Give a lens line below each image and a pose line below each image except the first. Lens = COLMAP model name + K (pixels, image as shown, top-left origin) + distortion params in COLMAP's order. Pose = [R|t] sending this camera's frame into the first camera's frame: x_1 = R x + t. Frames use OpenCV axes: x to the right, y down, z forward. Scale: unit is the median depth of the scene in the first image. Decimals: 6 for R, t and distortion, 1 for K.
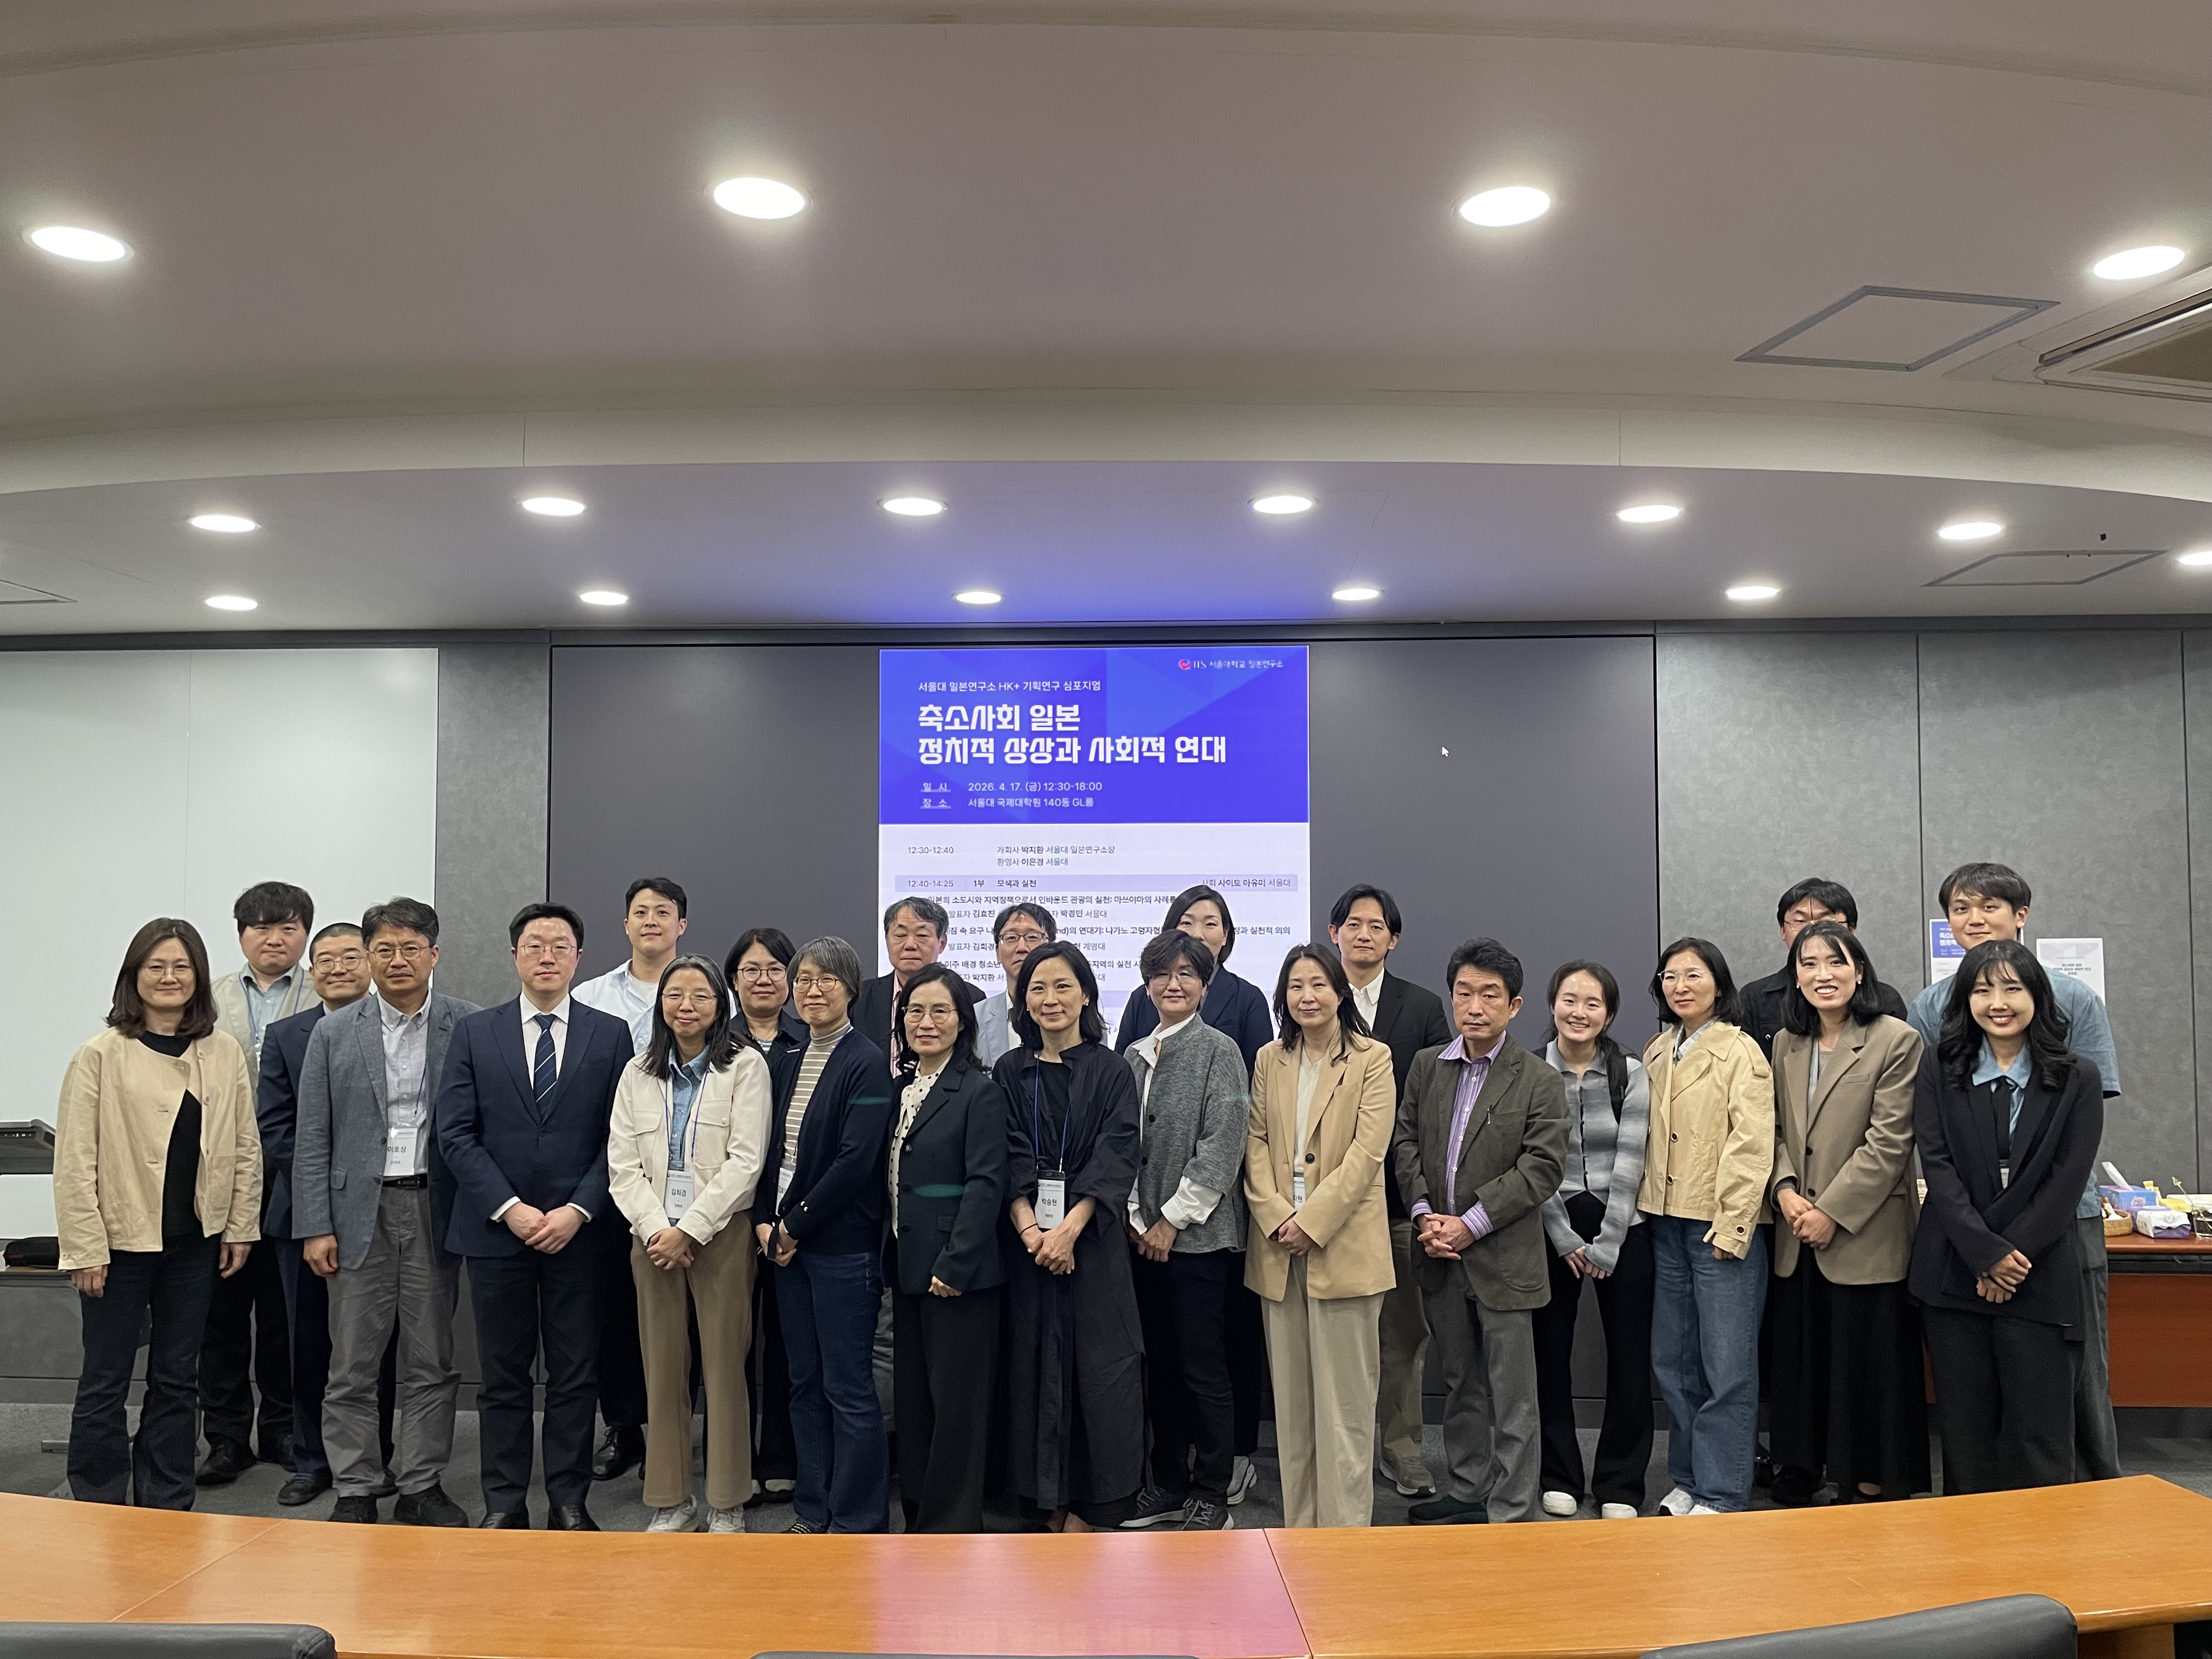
lens RADIAL K [[1650.4, 0, 1120.2], [0, 1650.4, 830.6], [0, 0, 1]] dist [0.096137, -0.130708]
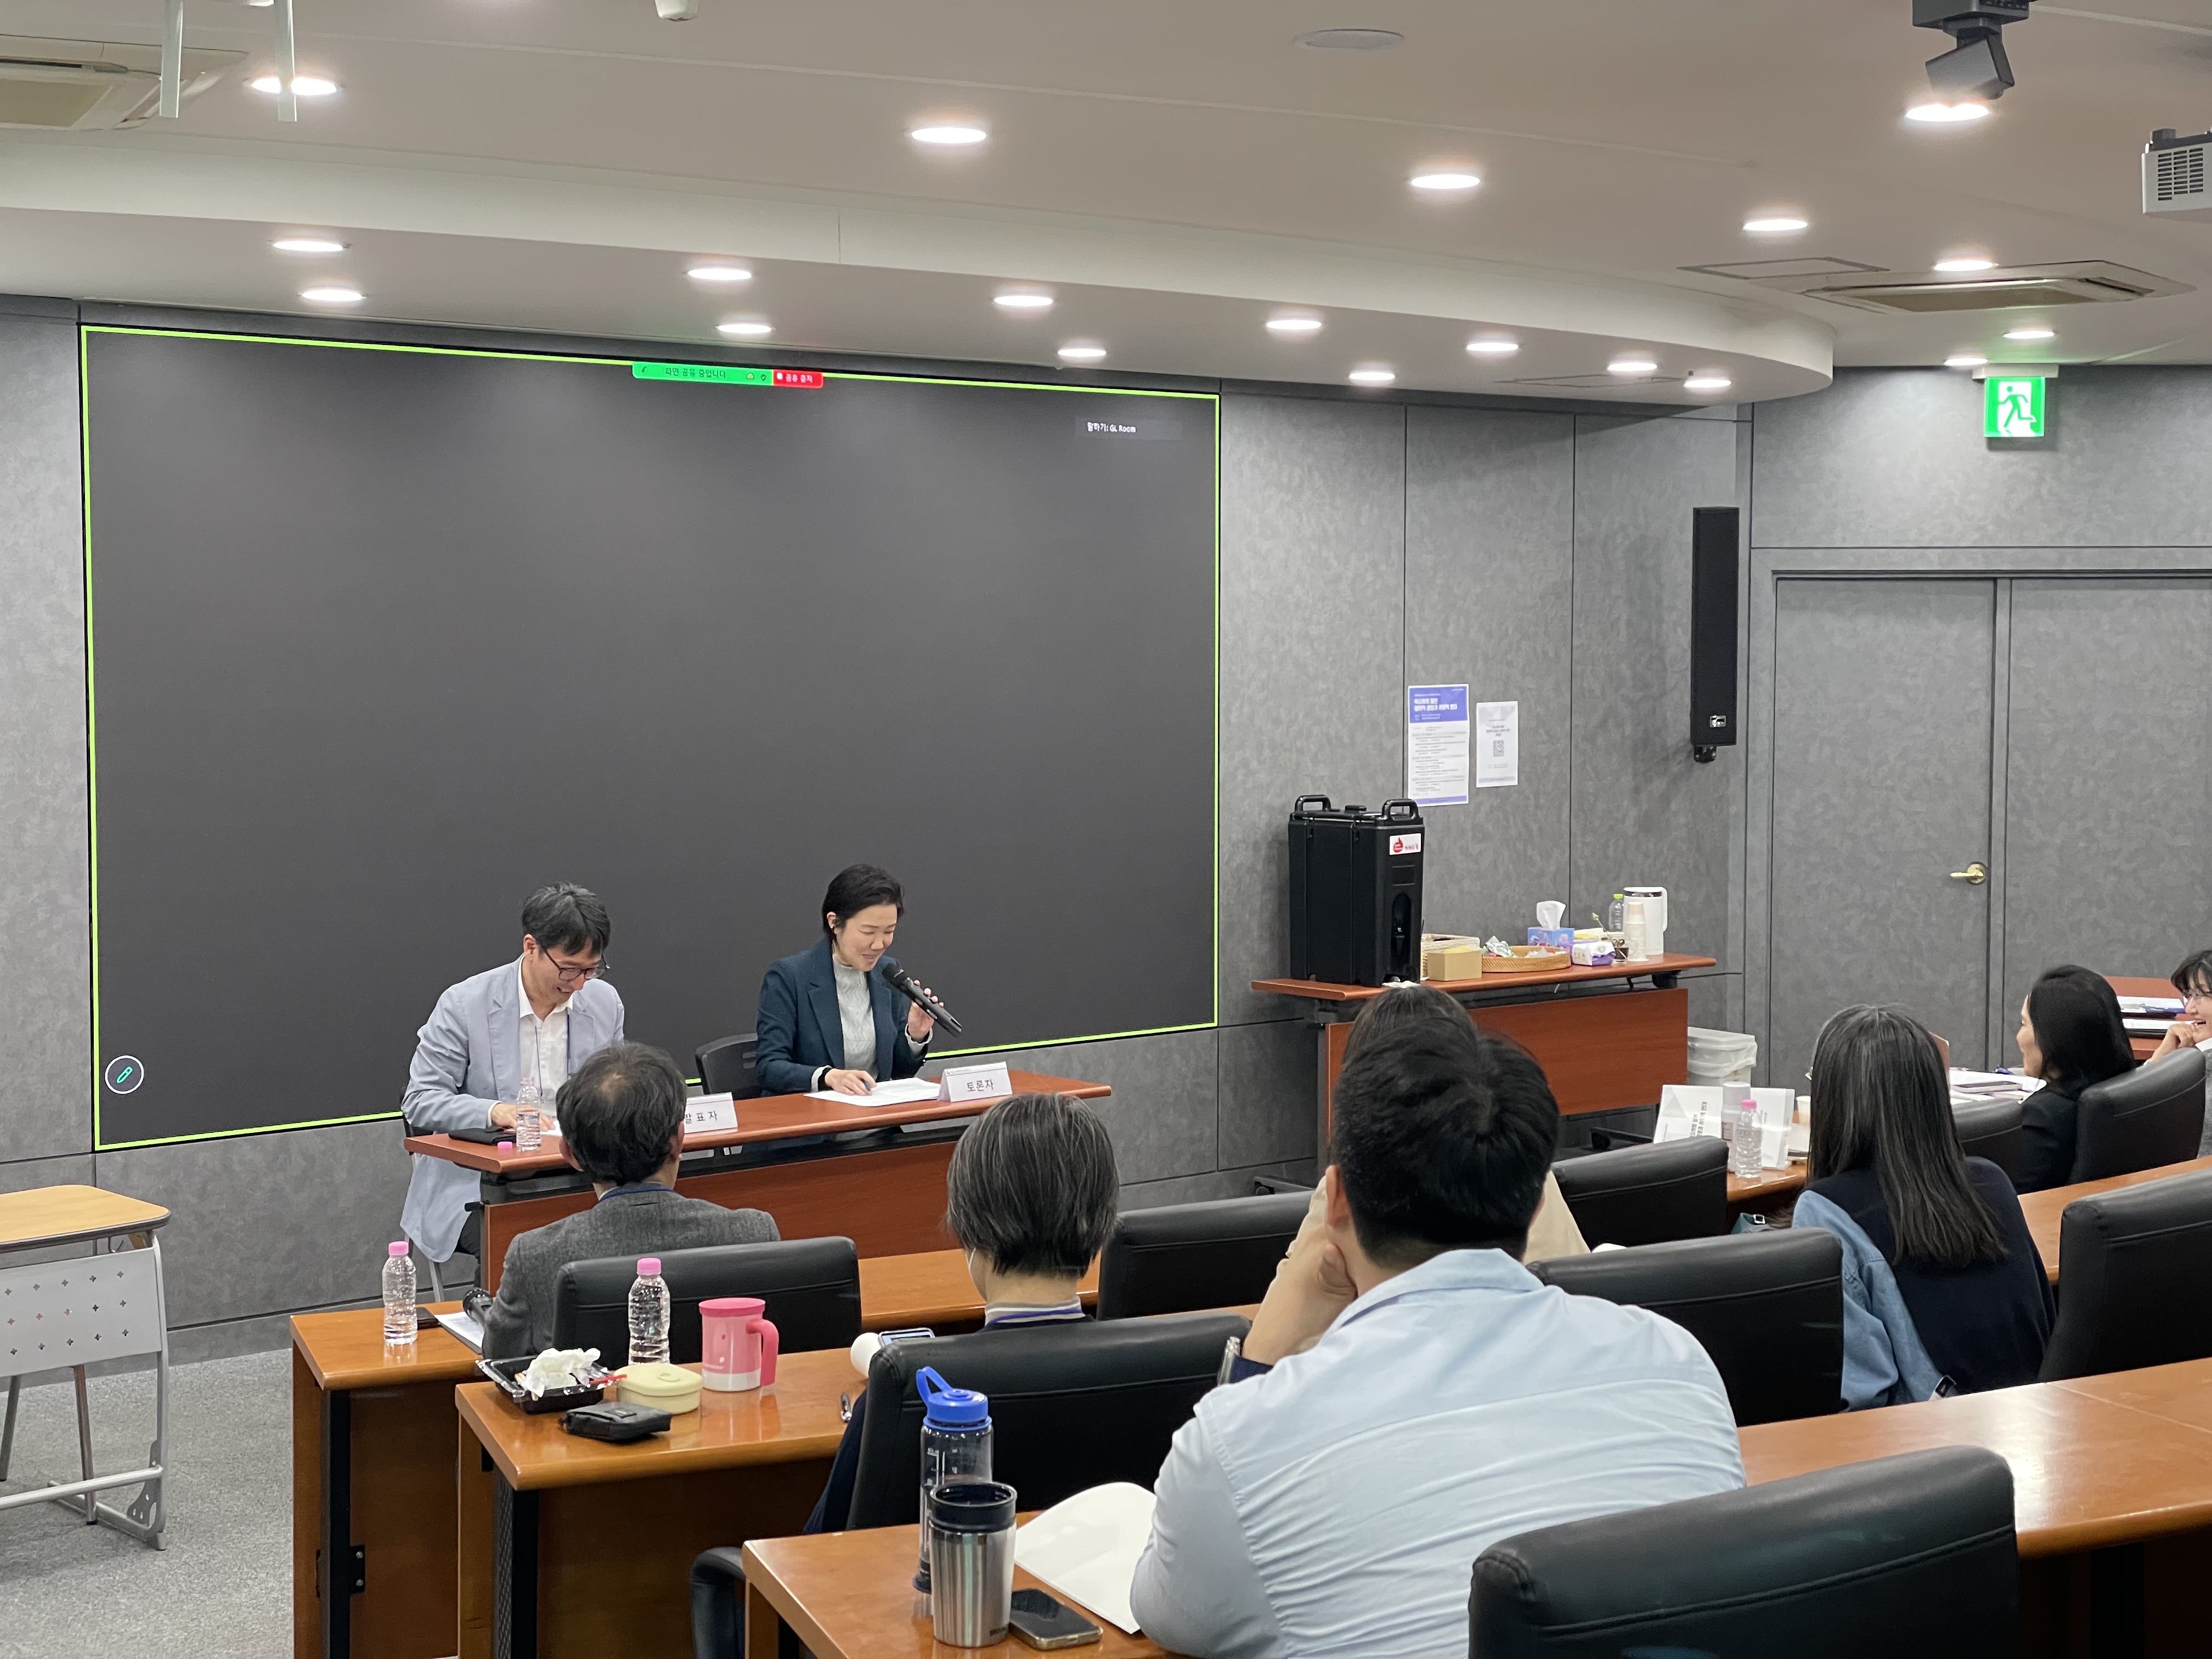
lens RADIAL K [[3246.7, 0, 1106.0], [0, 3246.7, 829.5], [0, 0, 1]] dist [0.059734, 0.055127]
pose [[0.730397, -0.044147, 0.681595, -1.015066], [-0.034043, 0.994316, 0.100883, -0.054476], [-0.682174, -0.096888, 0.724742, -0.334465]]
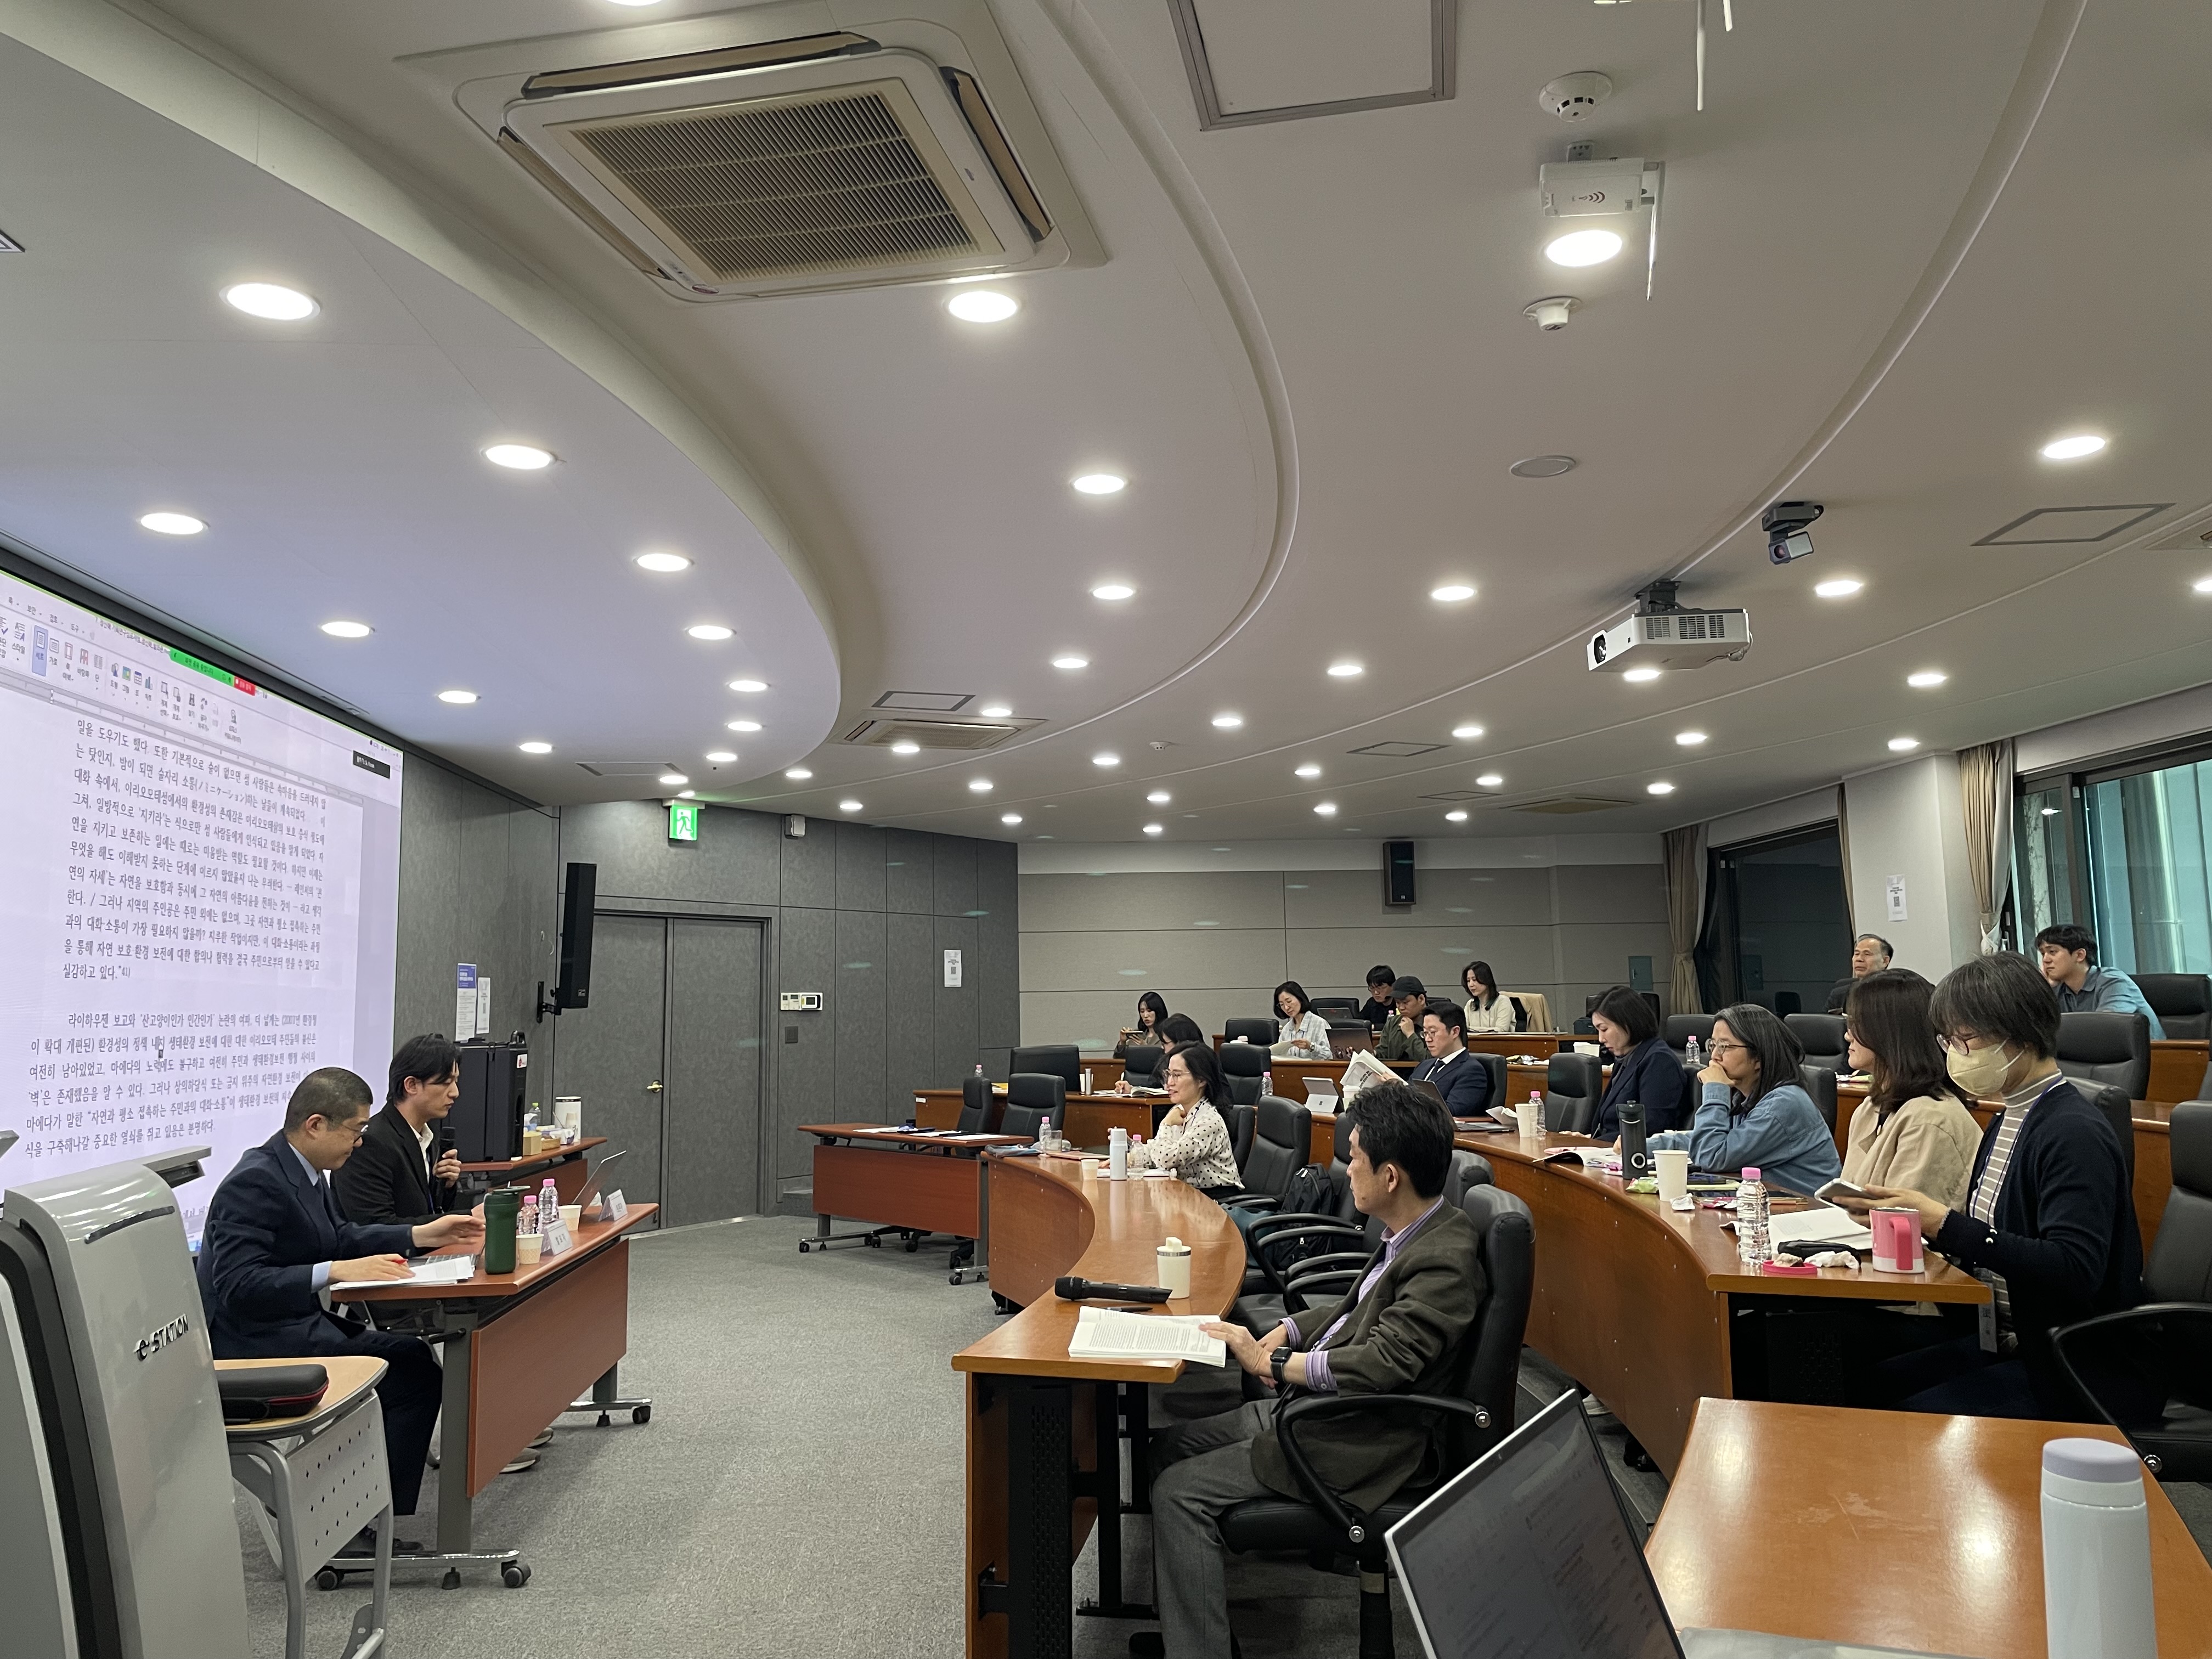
lens RADIAL K [[1650.4, 0, 1120.2], [0, 1650.4, 830.6], [0, 0, 1]] dist [0.096137, -0.130708]
pose [[-0.121117, 0.110082, 0.986515, -1.115882], [-0.029568, 0.992991, -0.114435, 0.089287], [-0.992198, -0.043029, -0.117013, 0.578169]]
